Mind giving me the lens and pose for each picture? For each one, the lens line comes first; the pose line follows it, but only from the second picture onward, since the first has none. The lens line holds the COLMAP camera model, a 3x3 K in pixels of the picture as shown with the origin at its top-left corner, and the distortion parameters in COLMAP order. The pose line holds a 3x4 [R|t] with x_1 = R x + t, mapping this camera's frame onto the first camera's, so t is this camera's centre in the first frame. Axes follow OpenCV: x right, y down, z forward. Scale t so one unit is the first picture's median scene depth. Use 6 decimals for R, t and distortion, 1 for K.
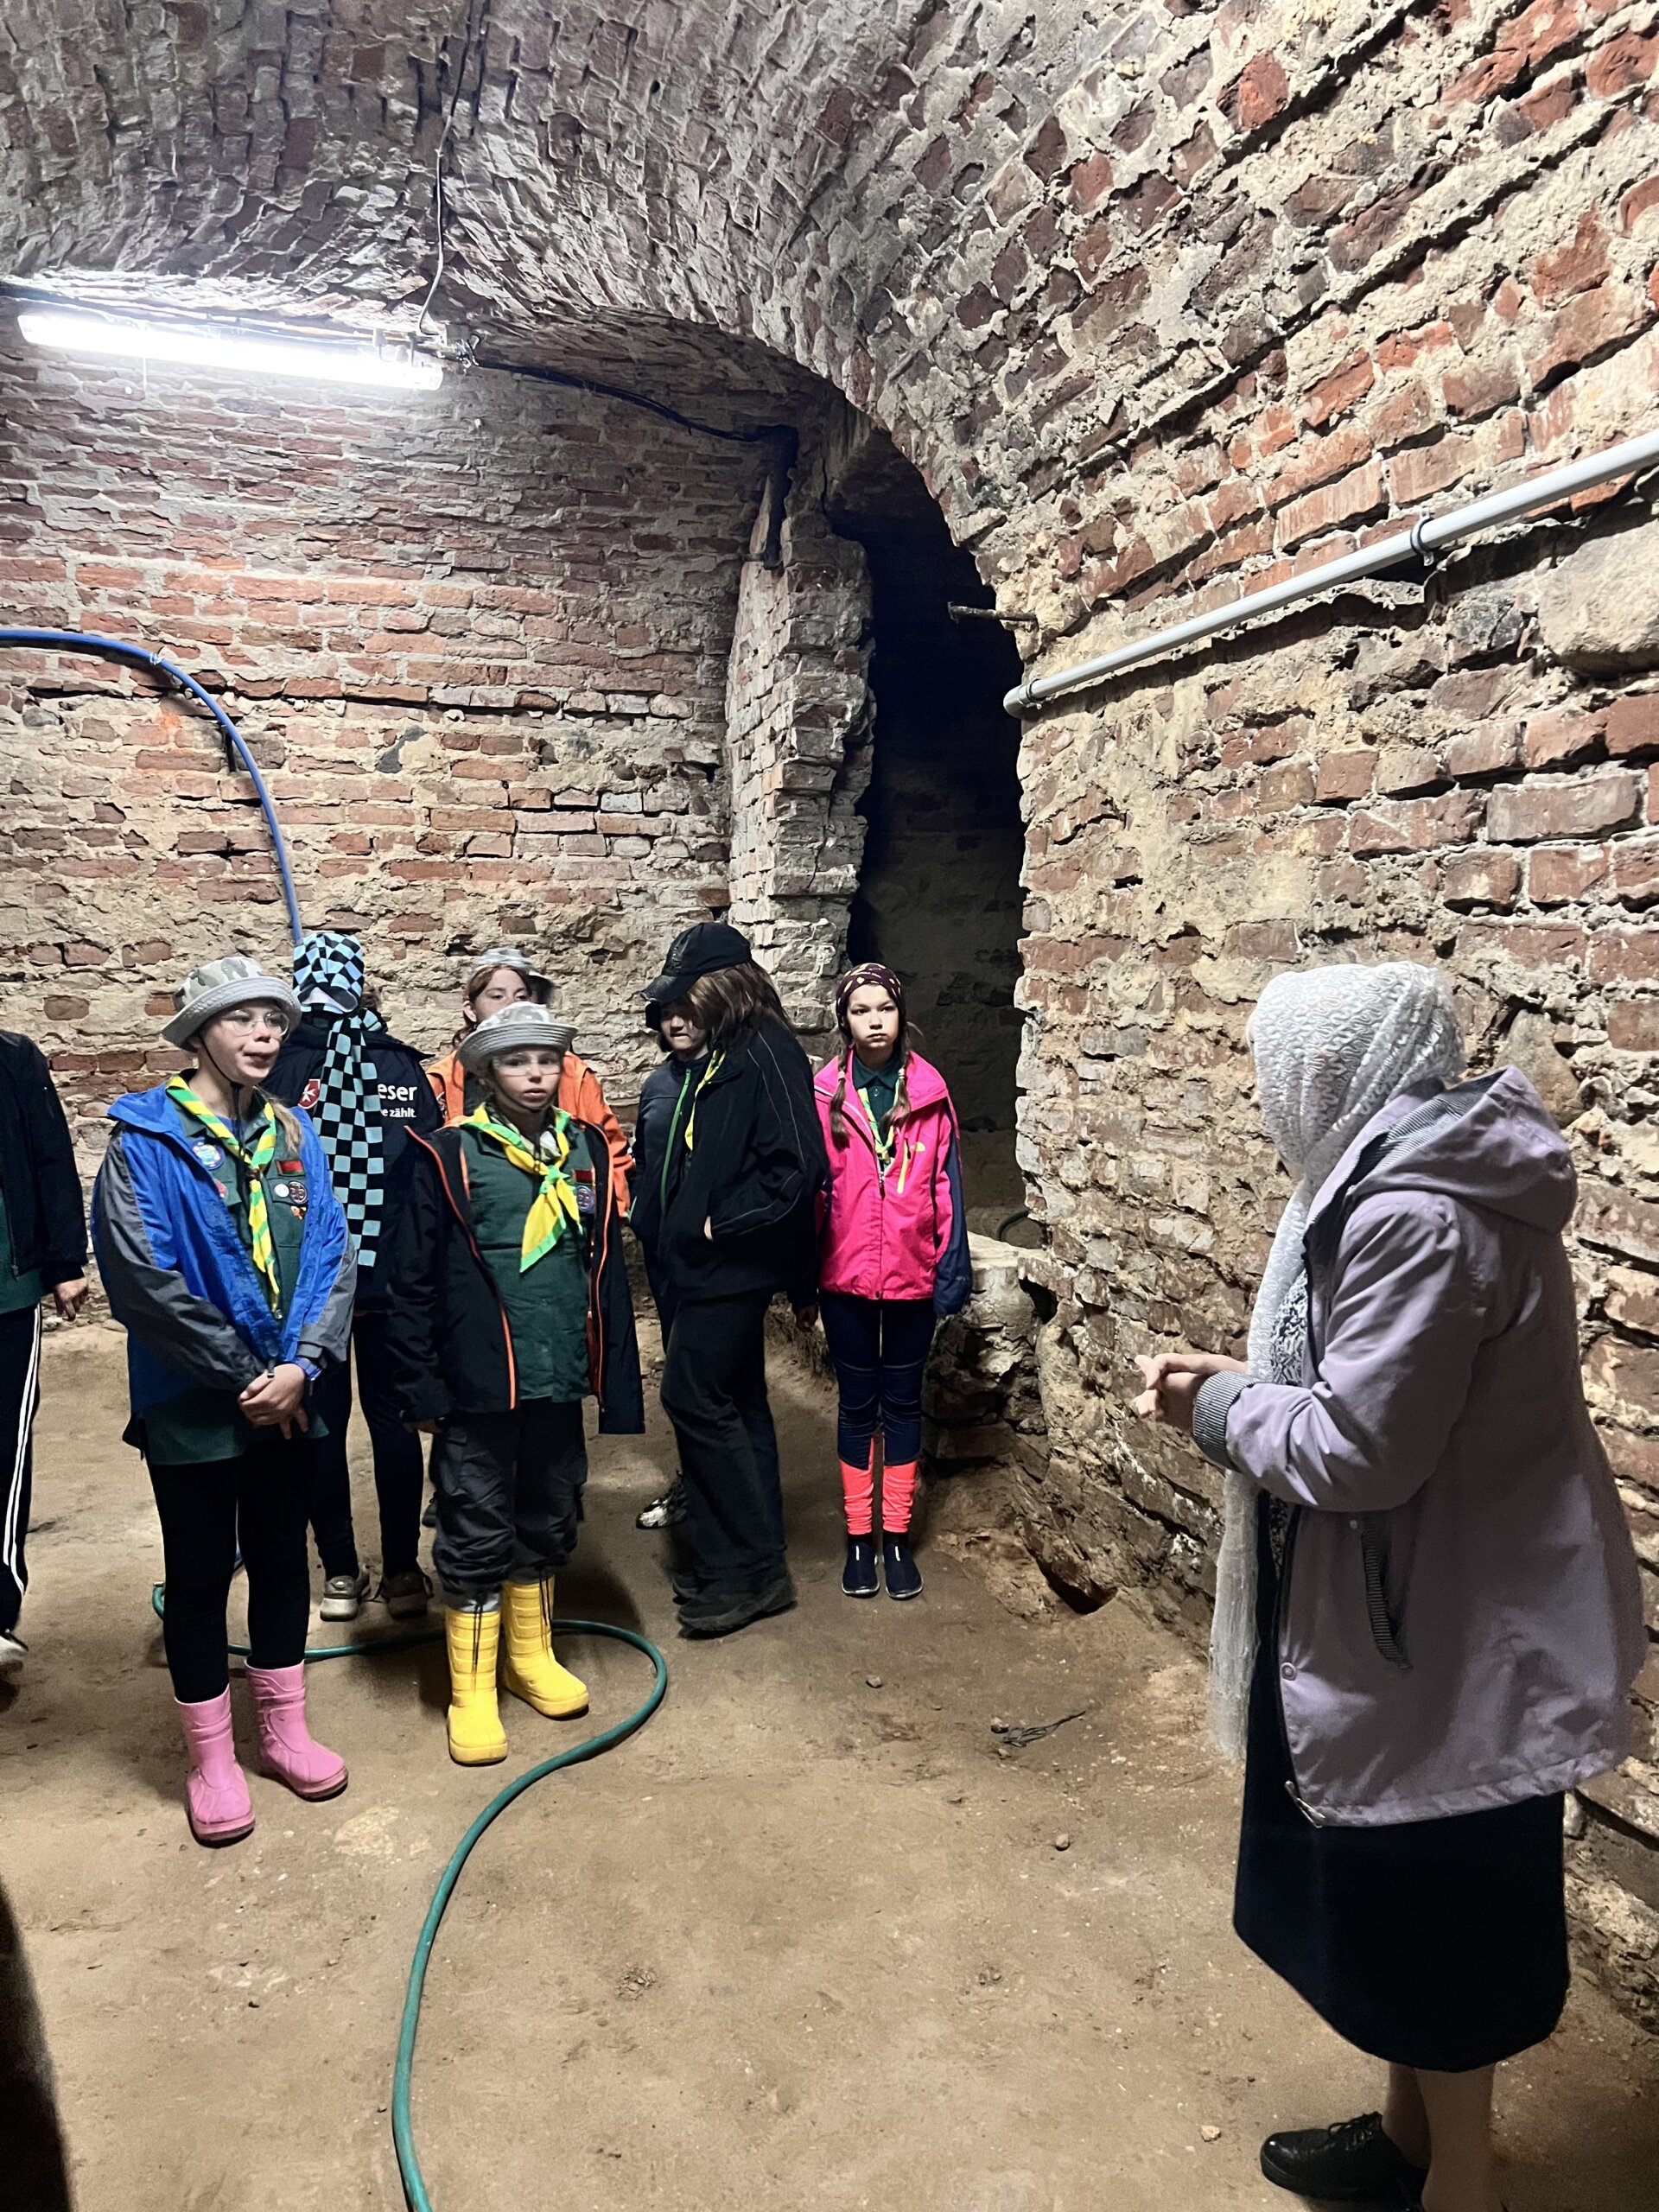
lens RADIAL K [[1715.9, 0, 827.5], [0, 1715.9, 1110.6], [0, 0, 1]] dist [0.030912, -0.036241]
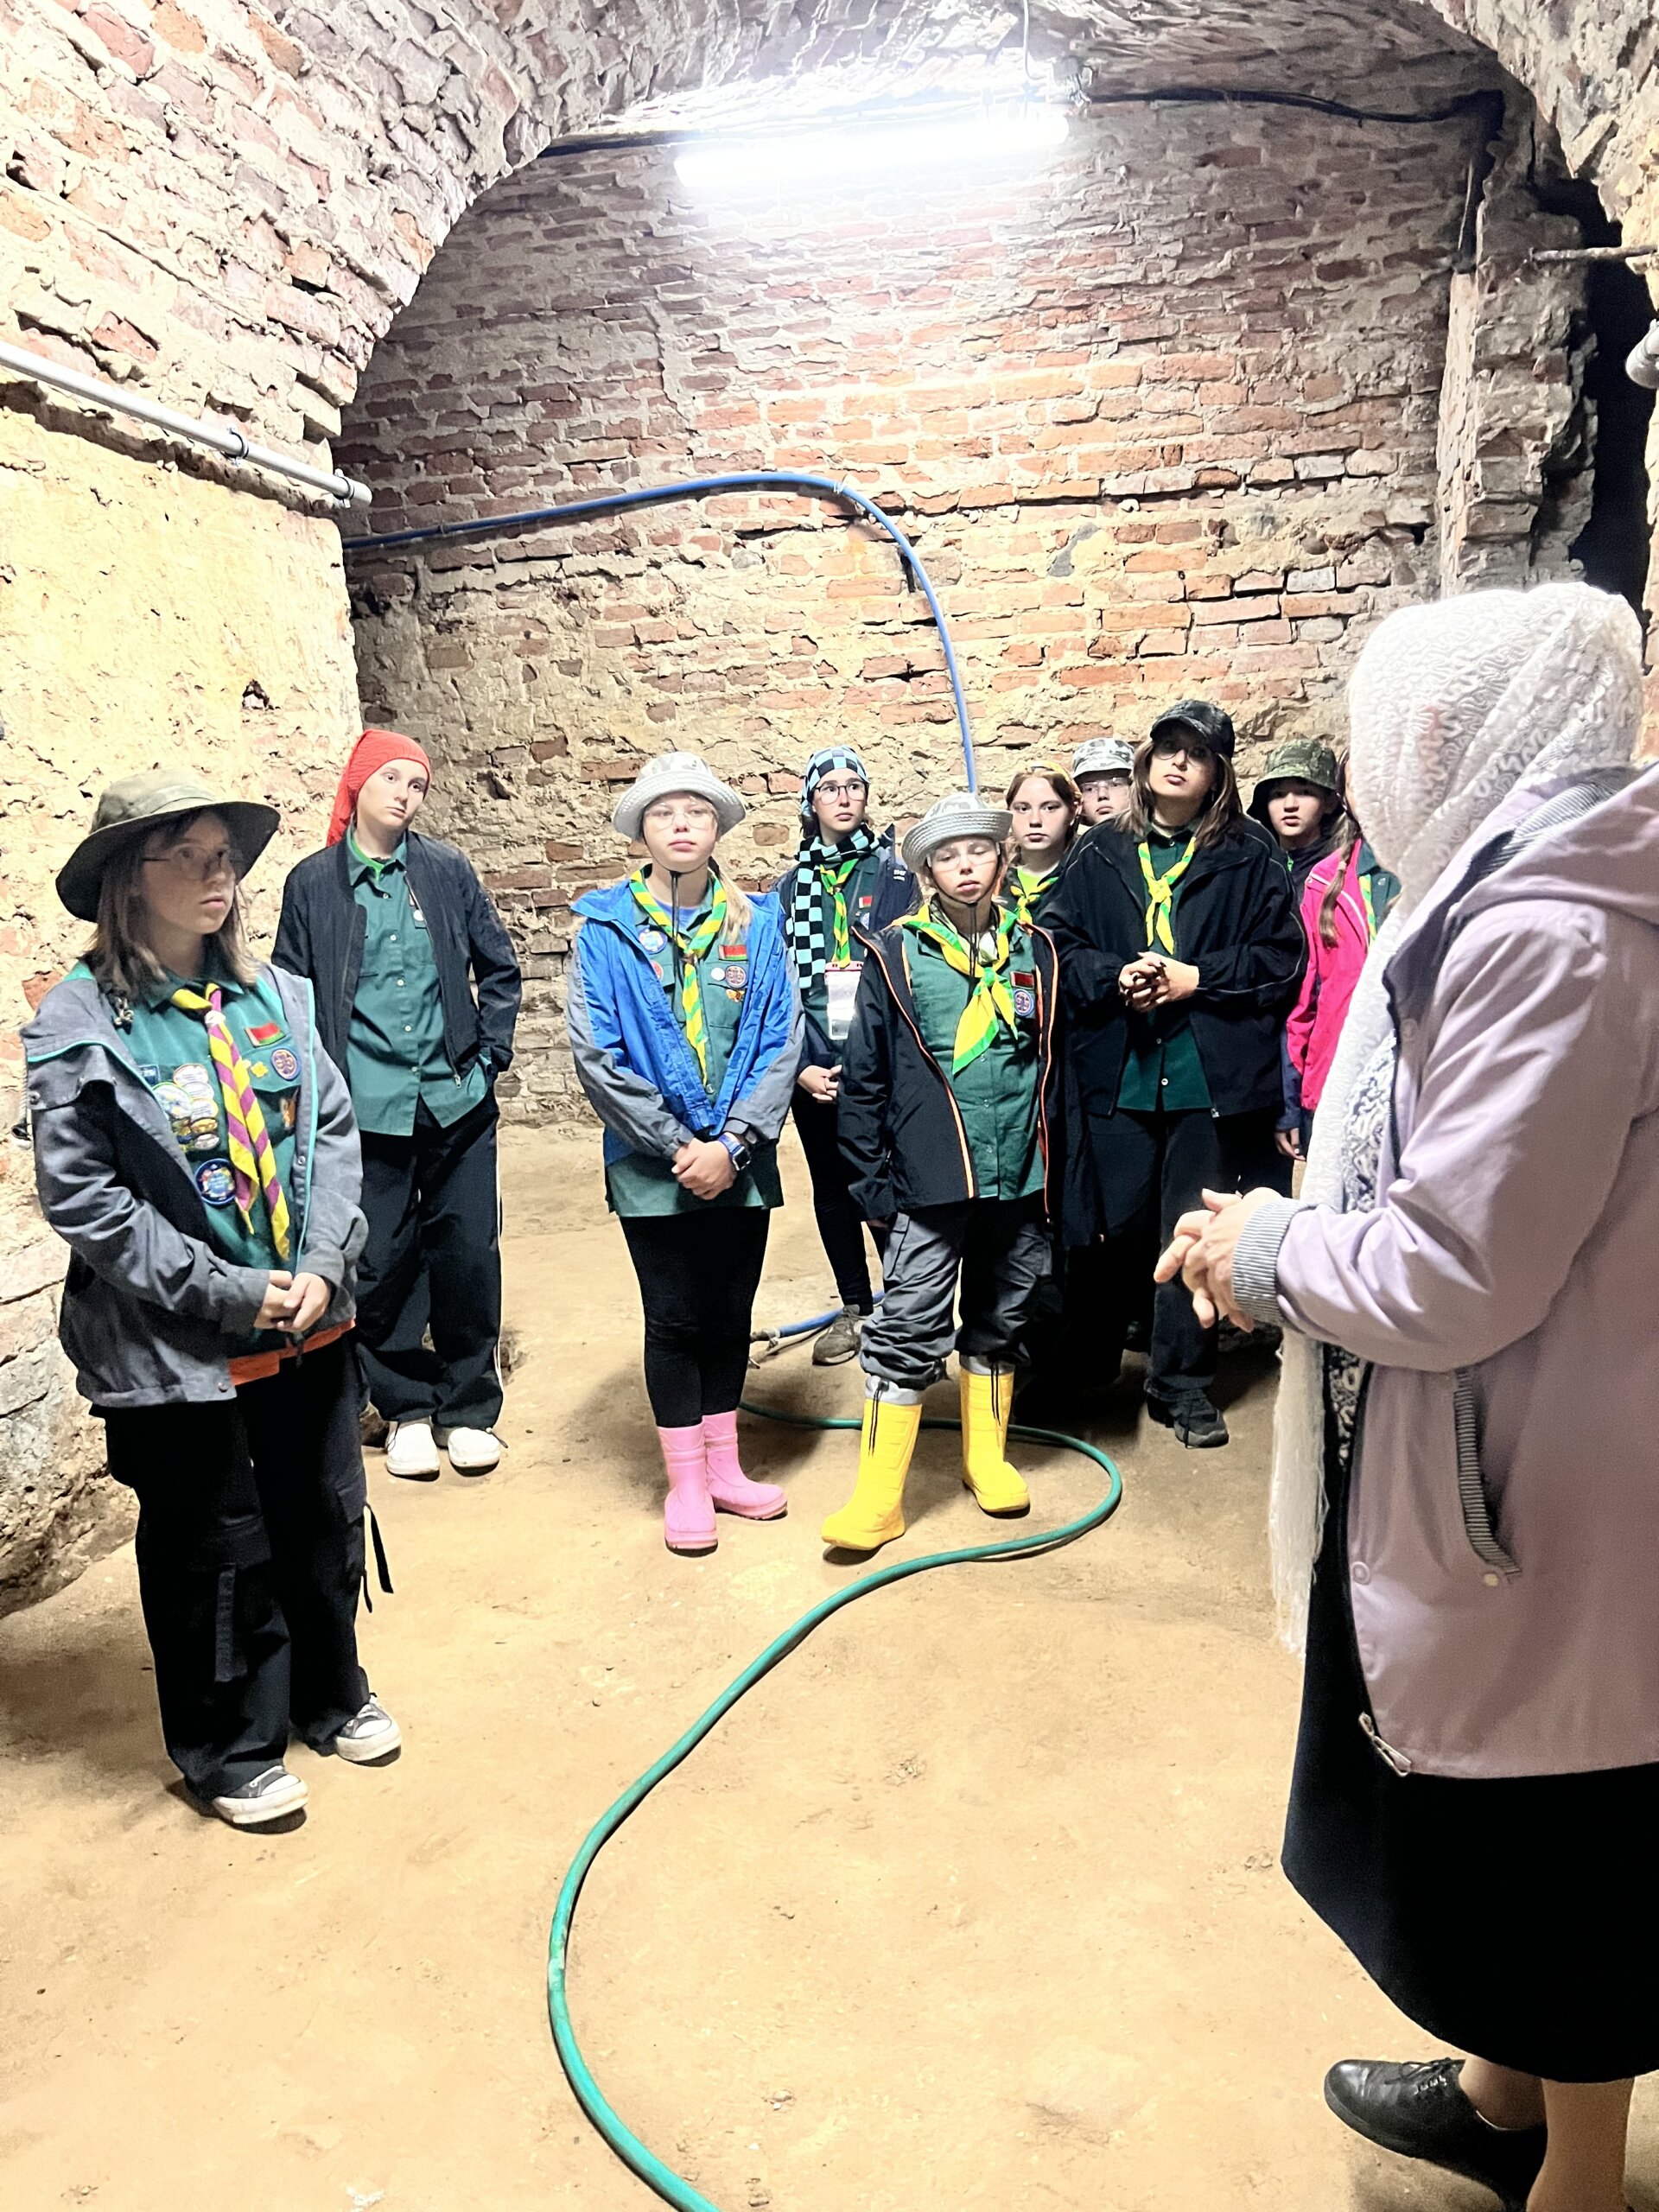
lens RADIAL K [[1715.9, 0, 830.1], [0, 1715.9, 1108.9], [0, 0, 1]] dist [0.030912, -0.036241]
pose [[0.863693, 0.041392, -0.502315, 0.137108], [0.001331, 0.996431, 0.084397, 0.021108], [0.504016, -0.073562, 0.860556, 0.083716]]
